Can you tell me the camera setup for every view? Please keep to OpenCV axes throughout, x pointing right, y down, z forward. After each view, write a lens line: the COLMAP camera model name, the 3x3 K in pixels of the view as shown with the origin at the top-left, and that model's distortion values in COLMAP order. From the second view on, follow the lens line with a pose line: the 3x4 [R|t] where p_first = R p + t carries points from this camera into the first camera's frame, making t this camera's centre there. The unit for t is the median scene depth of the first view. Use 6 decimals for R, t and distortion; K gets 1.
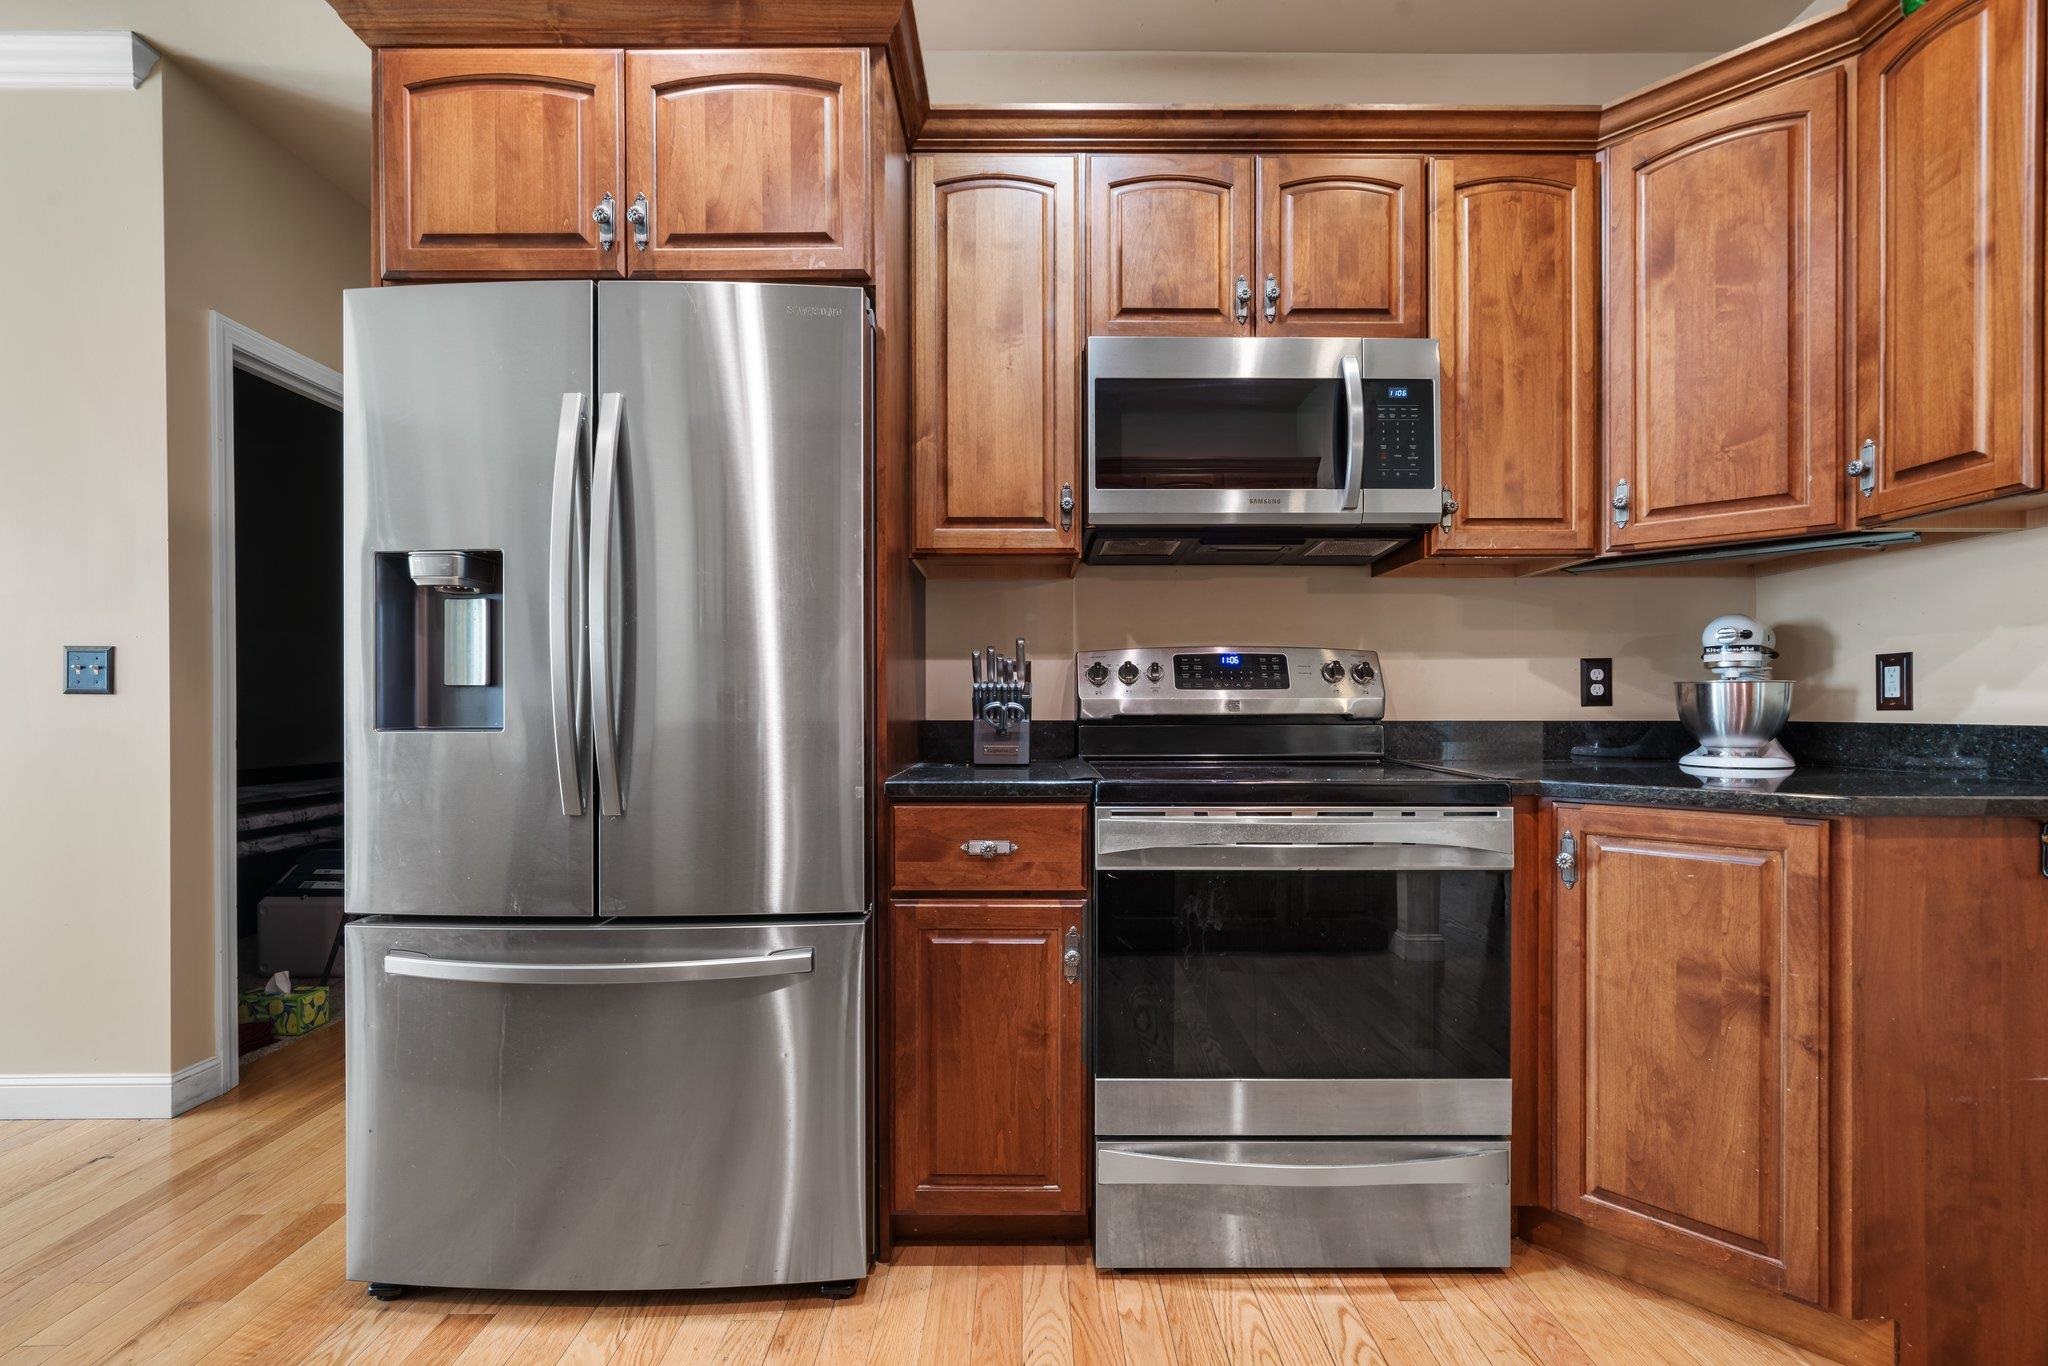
lens RADIAL K [[784.2, 0, 1025.9], [0, 784.2, 709.6], [0, 0, 1]] dist [-0.002058, -0.000137]
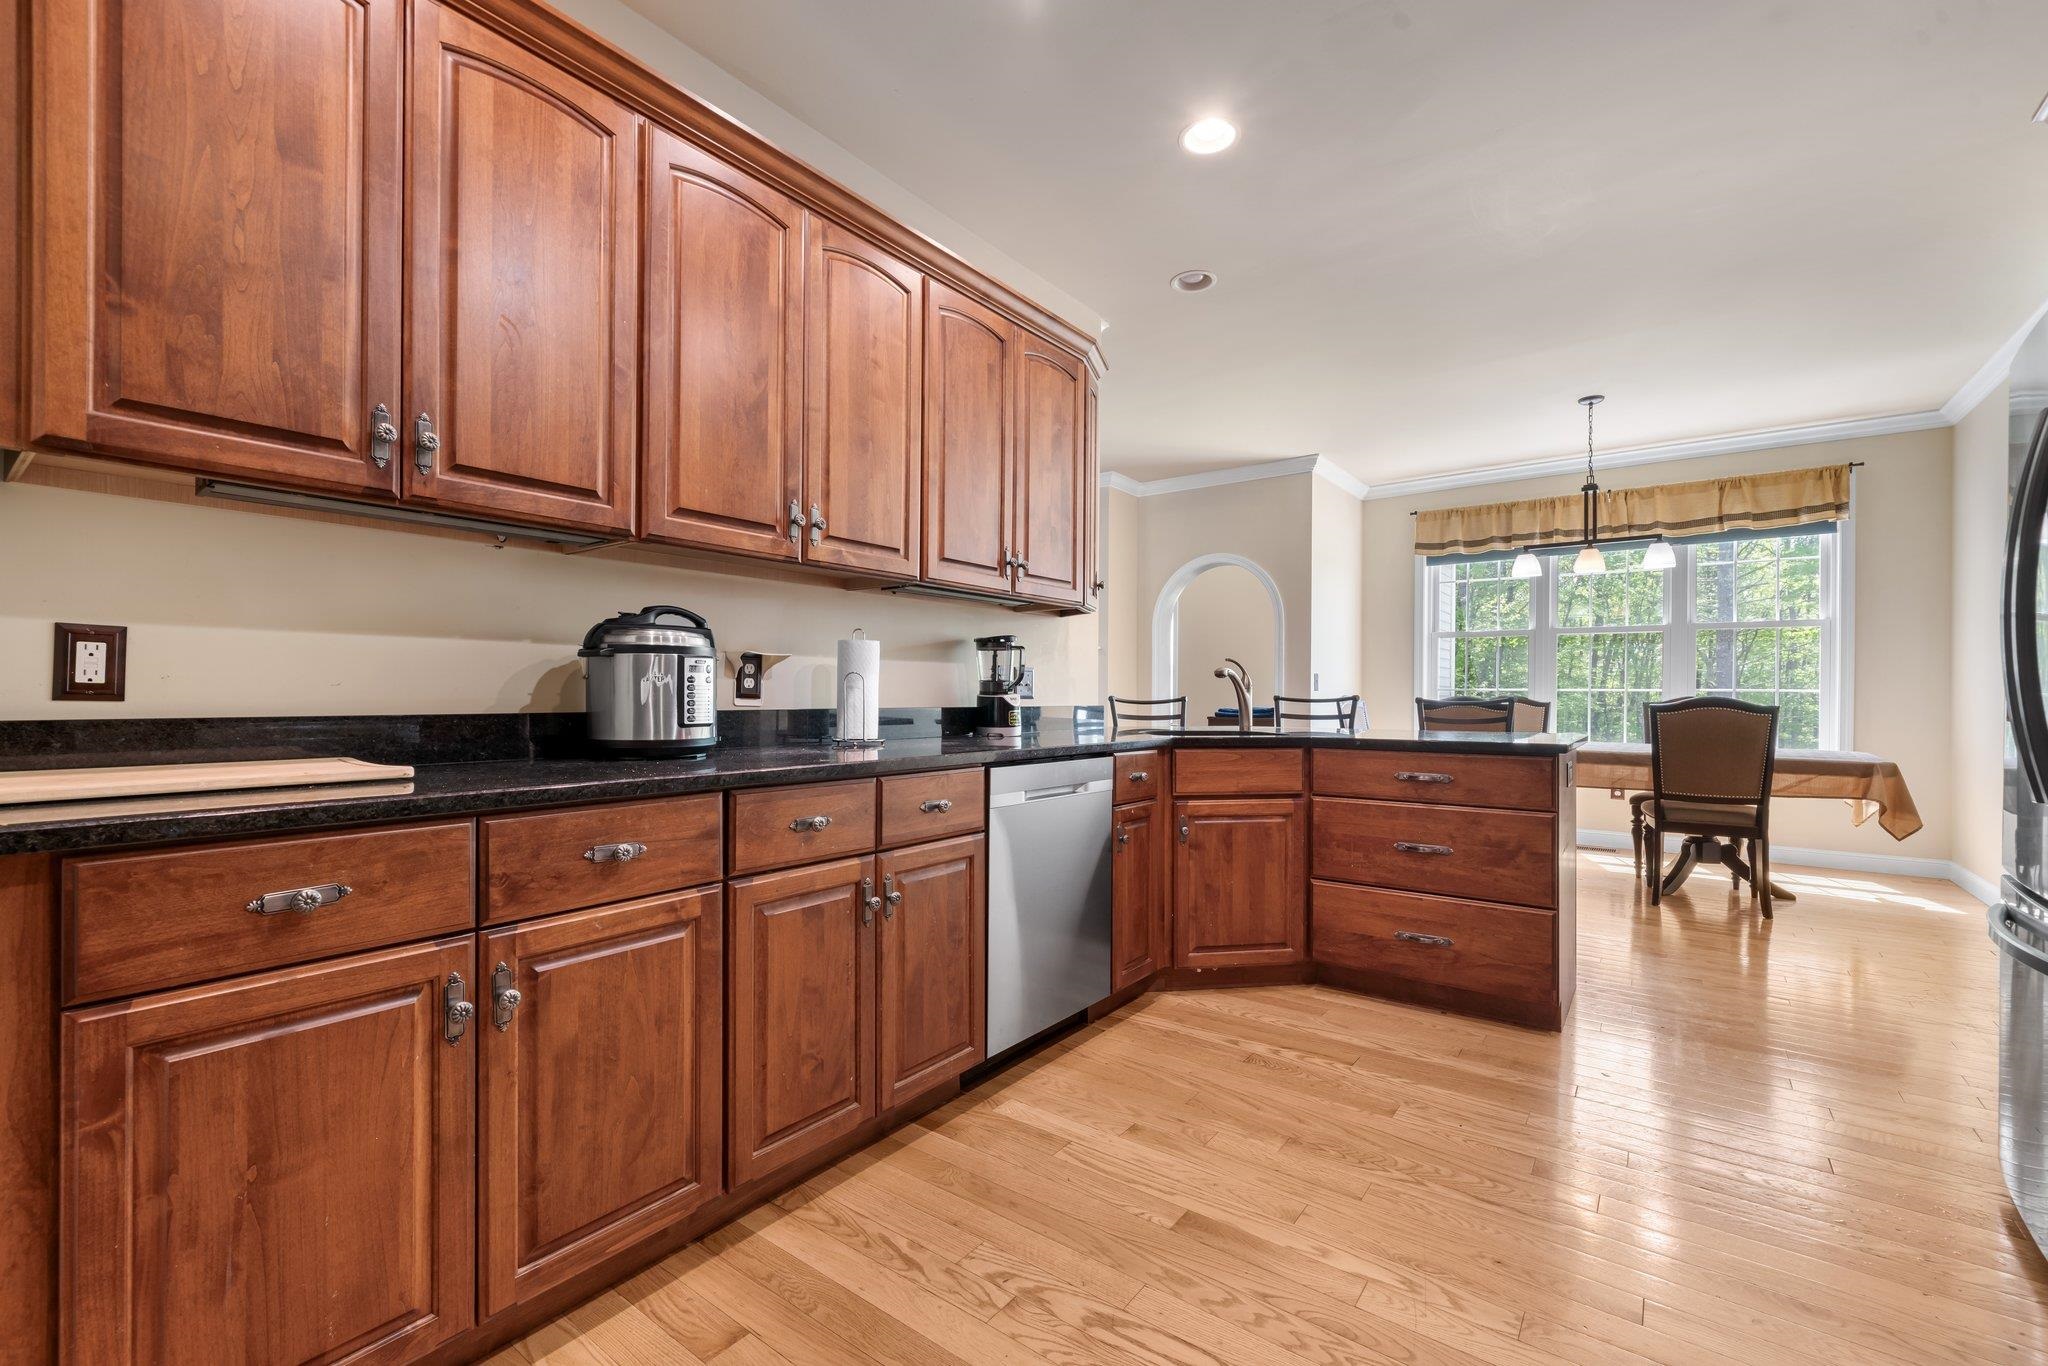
lens RADIAL K [[869.5, 0, 1024.0], [0, 869.5, 683.0], [0, 0, 1]] dist [0.000026, -0.000012]
pose [[0.605375, 0.013155, 0.795832, -0.360972], [0.002189, 0.999832, -0.018192, -0.001655], [-0.795938, 0.012755, 0.605244, -0.000959]]
